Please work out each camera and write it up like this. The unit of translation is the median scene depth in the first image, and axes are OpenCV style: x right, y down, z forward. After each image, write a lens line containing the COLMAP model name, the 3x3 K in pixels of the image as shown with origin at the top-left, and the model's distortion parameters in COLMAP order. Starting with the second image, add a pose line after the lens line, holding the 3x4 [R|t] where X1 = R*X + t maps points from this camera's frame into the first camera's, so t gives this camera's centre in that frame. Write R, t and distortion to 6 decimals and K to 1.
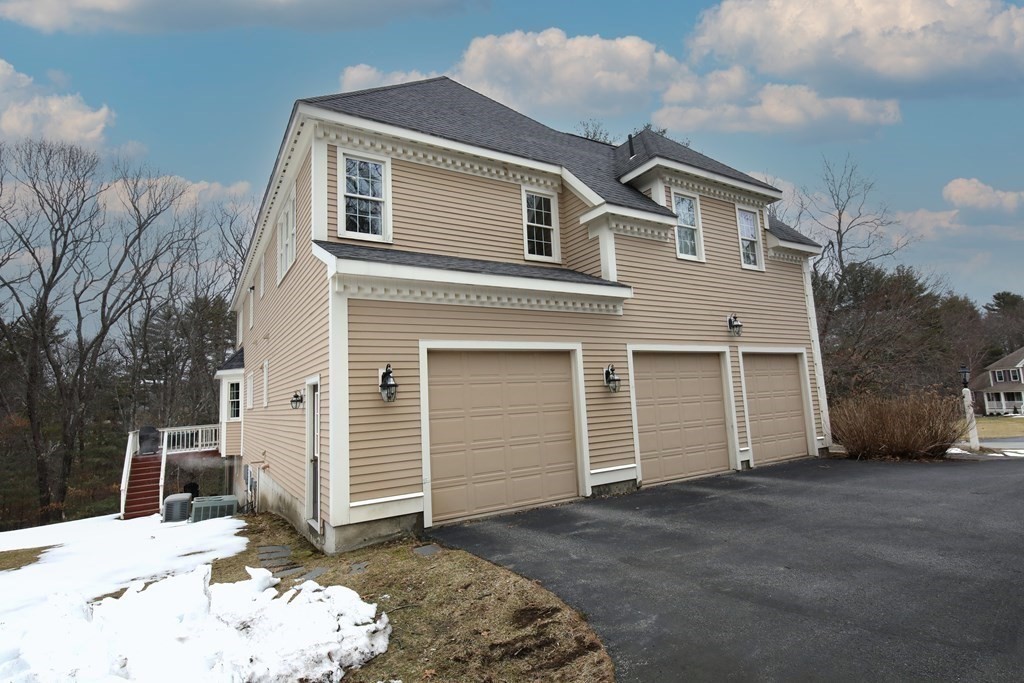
lens RADIAL K [[539.7, 0, 534.4], [0, 539.7, 375.1], [0, 0, 1]] dist [0.000765, -0.000015]
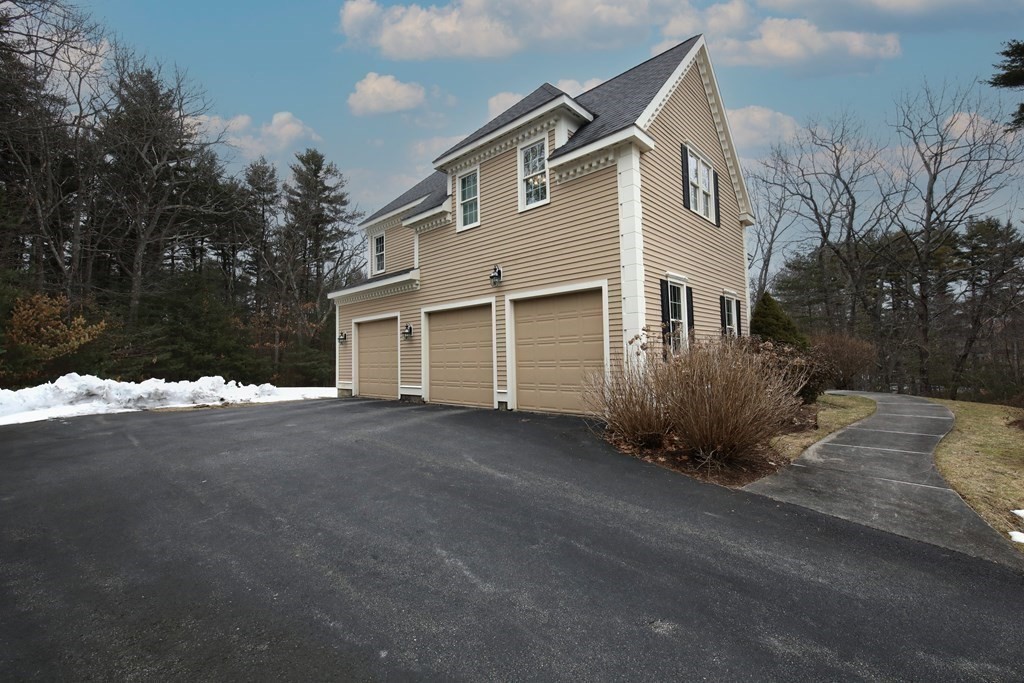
lens RADIAL K [[441.7, 0, 516.4], [0, 441.7, 342.0], [0, 0, 1]] dist [-0.014178, -0.002009]
pose [[0.245235, 0.046137, -0.968365, 1.266054], [0.099446, 0.992401, 0.072467, -0.023943], [0.964350, -0.114071, 0.238783, 0.832875]]
